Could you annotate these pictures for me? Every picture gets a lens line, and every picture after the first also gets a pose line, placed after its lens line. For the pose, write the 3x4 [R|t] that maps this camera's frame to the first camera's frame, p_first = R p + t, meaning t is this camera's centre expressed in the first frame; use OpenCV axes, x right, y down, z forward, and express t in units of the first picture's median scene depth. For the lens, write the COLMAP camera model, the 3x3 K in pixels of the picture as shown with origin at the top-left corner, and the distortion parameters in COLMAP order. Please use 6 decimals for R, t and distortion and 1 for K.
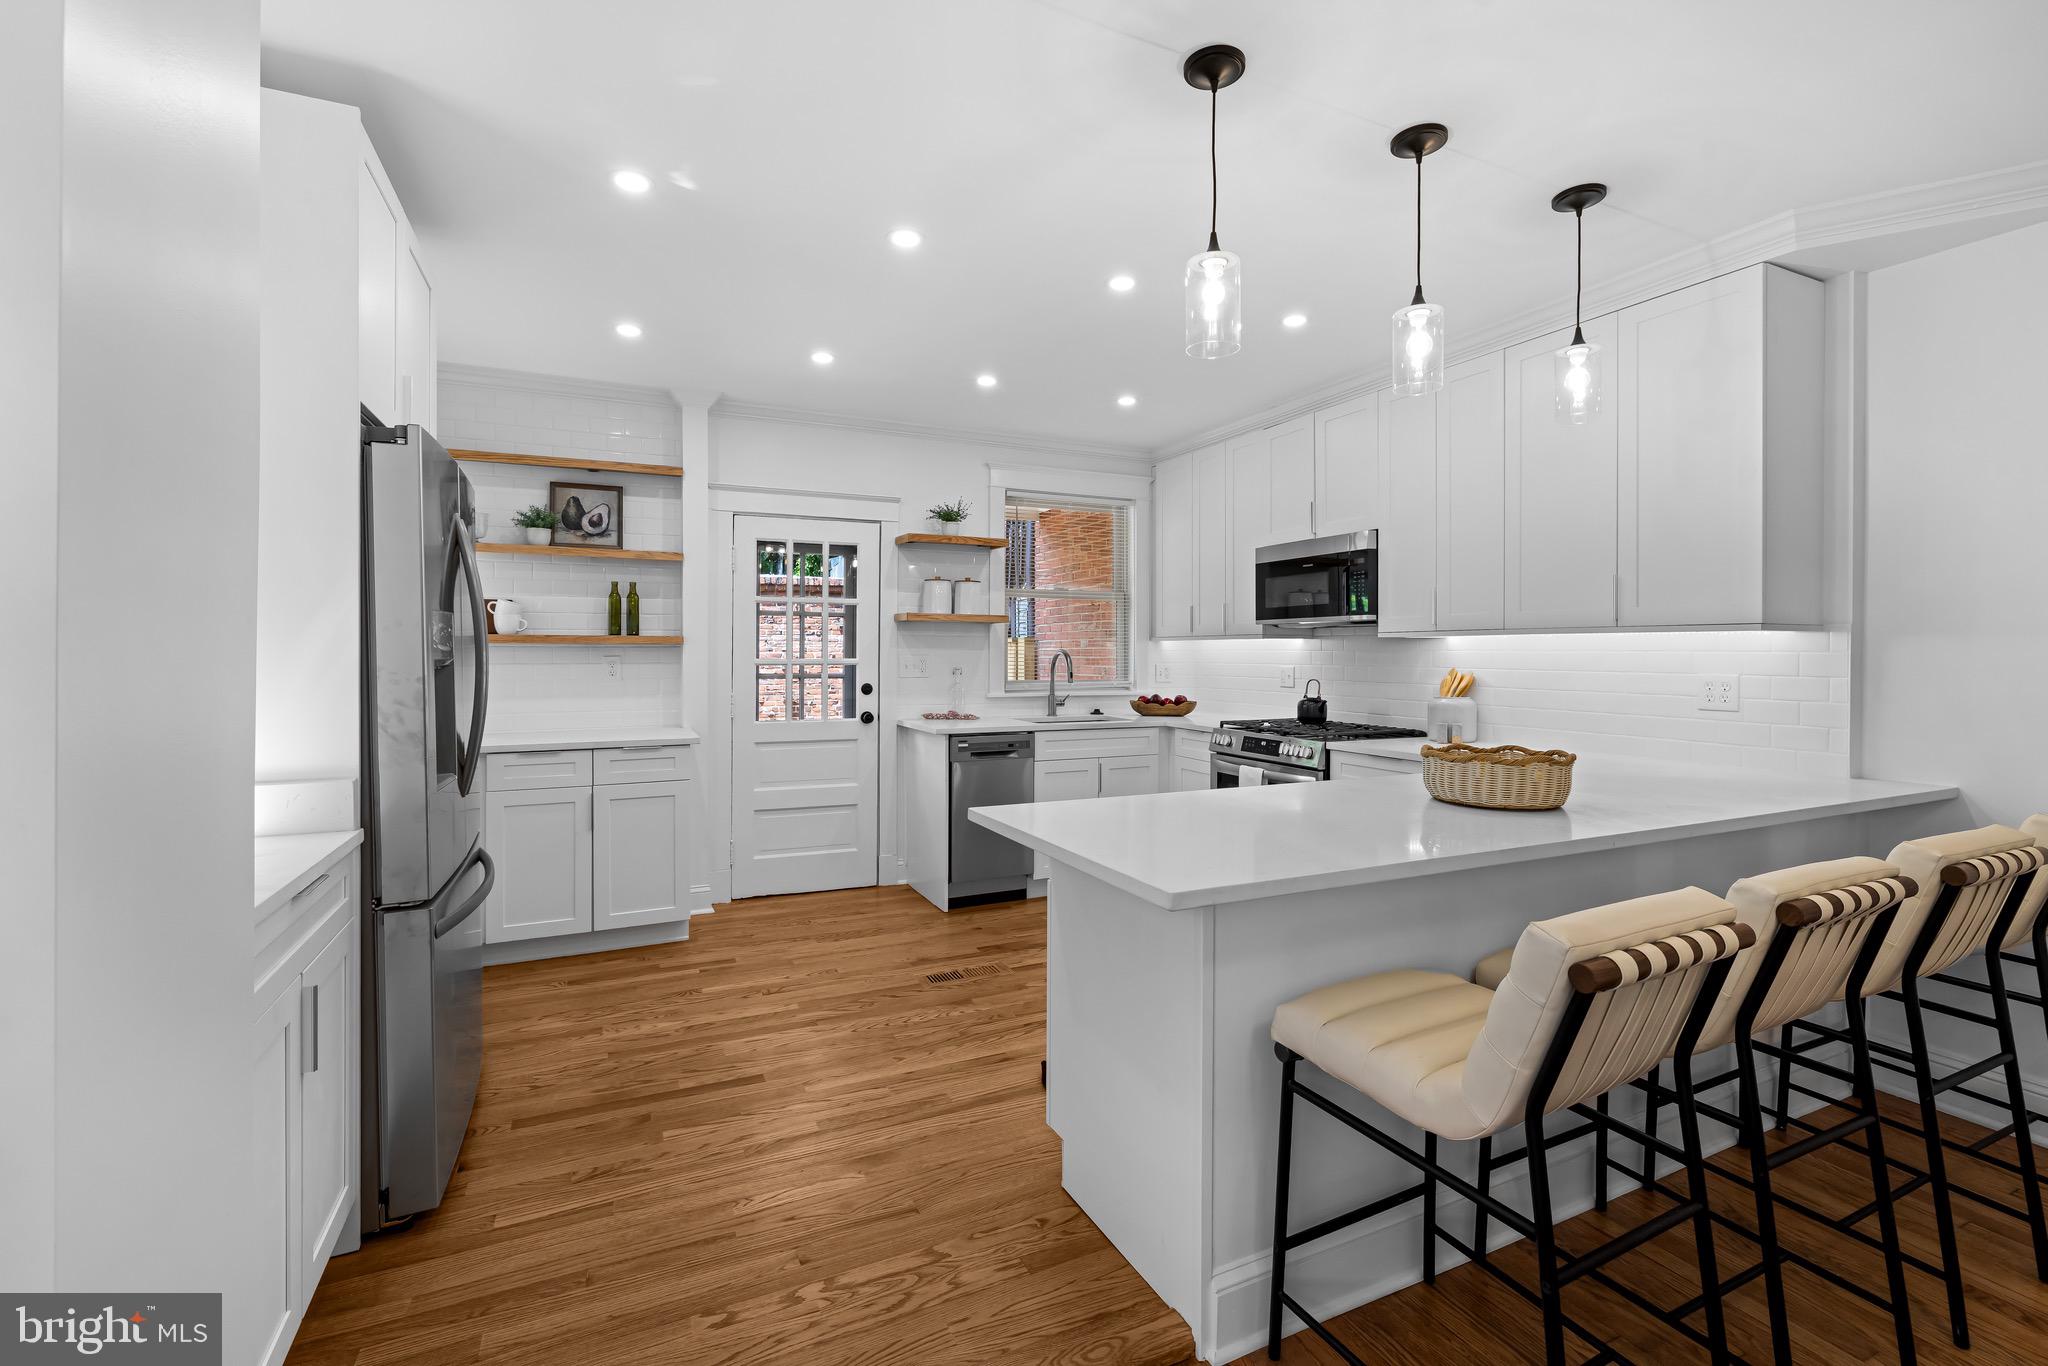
lens RADIAL K [[889.9, 0, 1021.7], [0, 889.9, 649.2], [0, 0, 1]] dist [-0.000112, 0.000284]
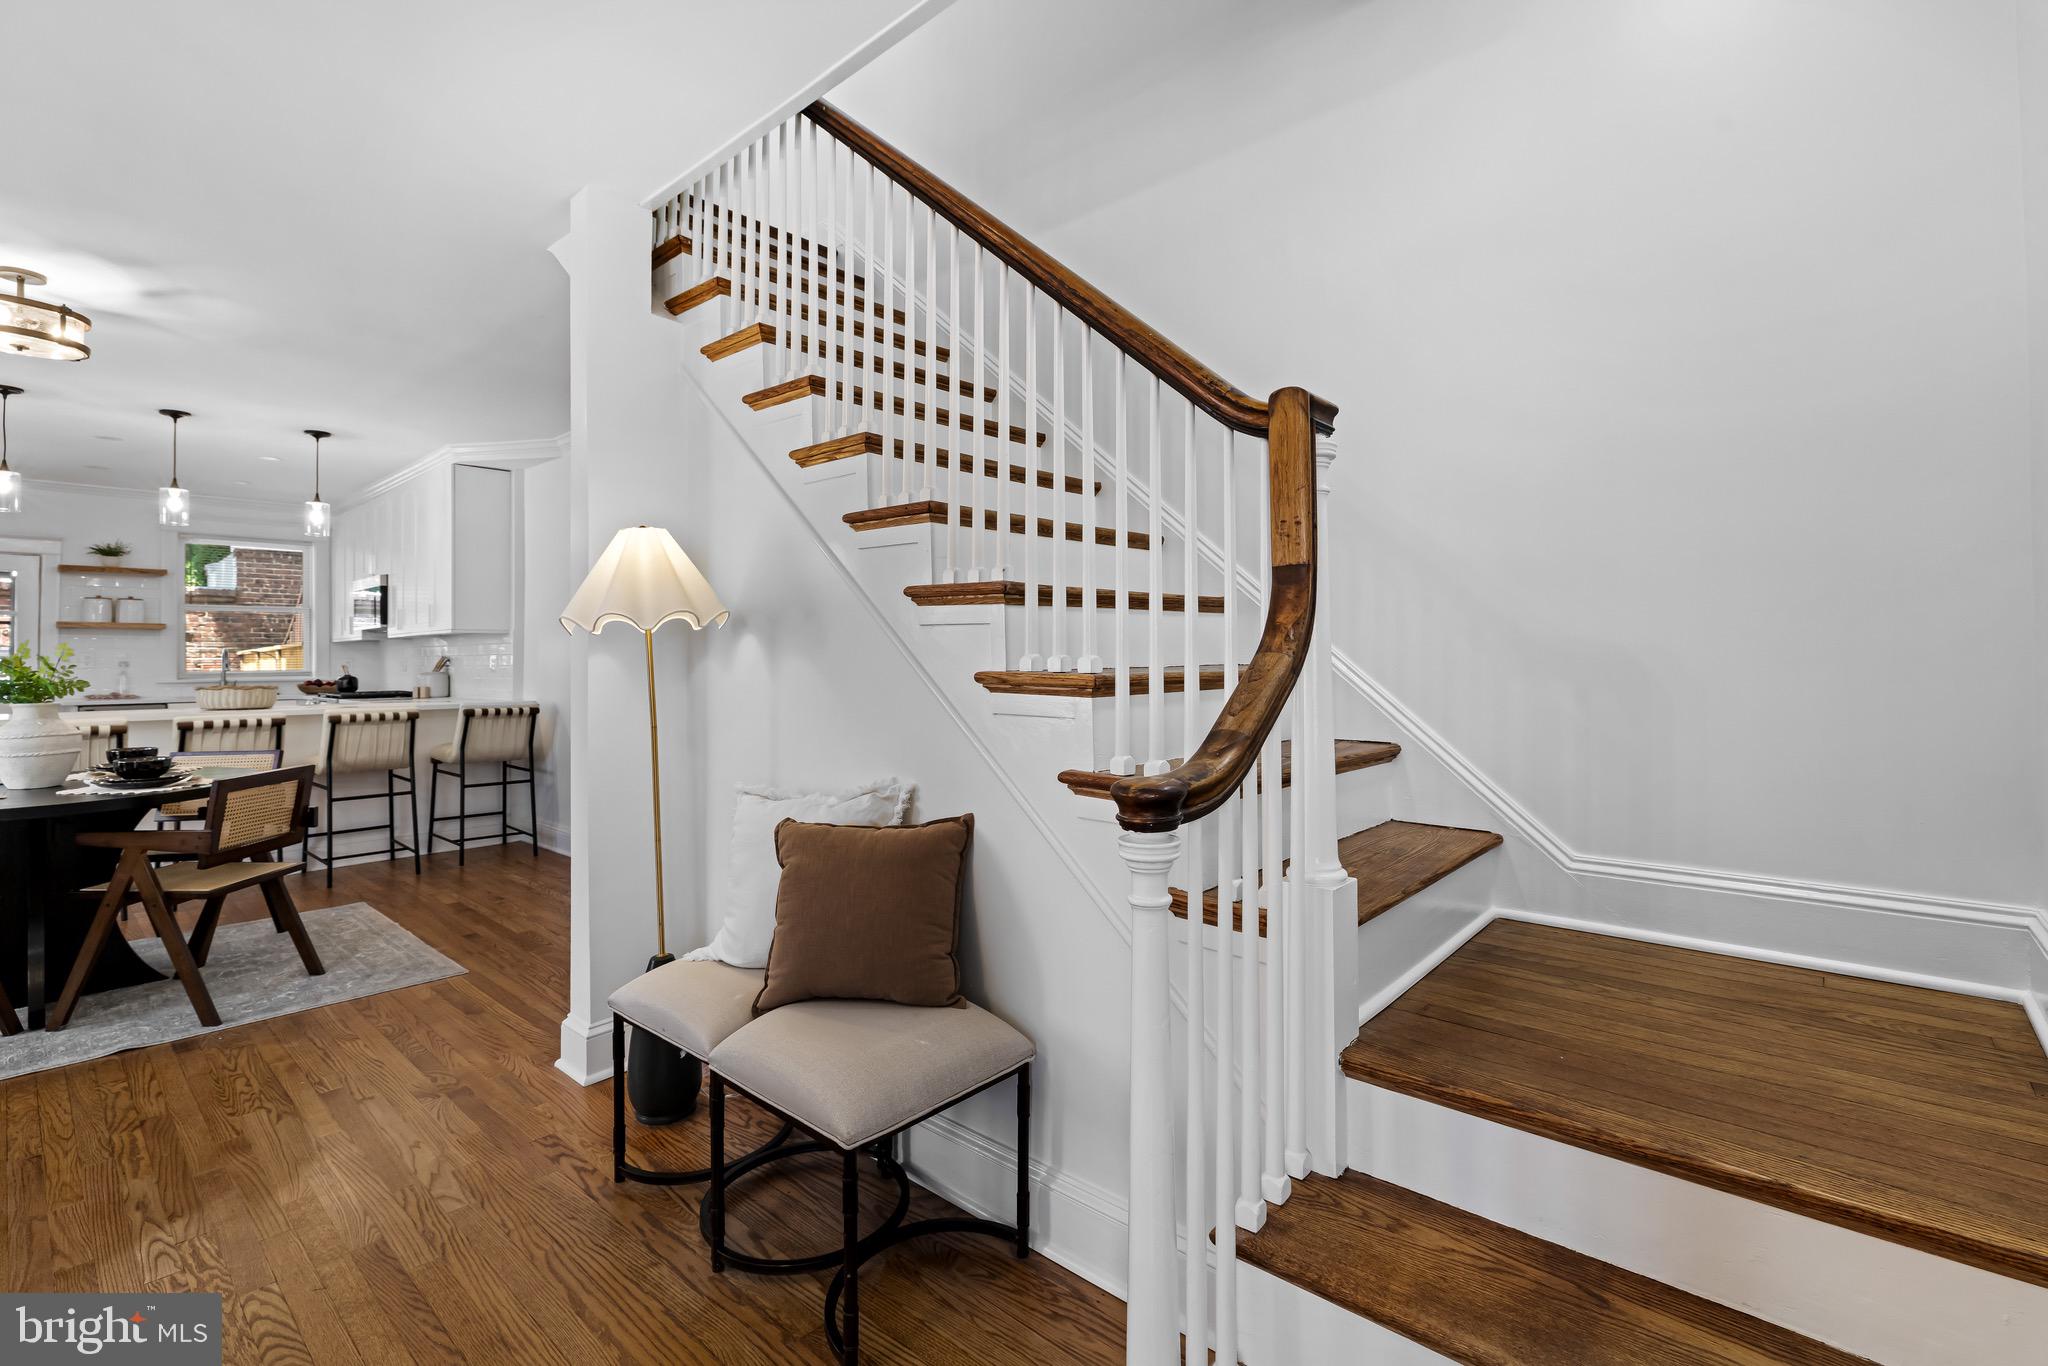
lens RADIAL K [[889.9, 0, 1021.7], [0, 889.9, 649.2], [0, 0, 1]] dist [-0.000112, 0.000284]
pose [[0.917955, -0.002856, 0.396674, 0.797326], [0.007192, 0.999930, -0.009446, 0.030579], [-0.396619, 0.011524, 0.917911, -0.996872]]
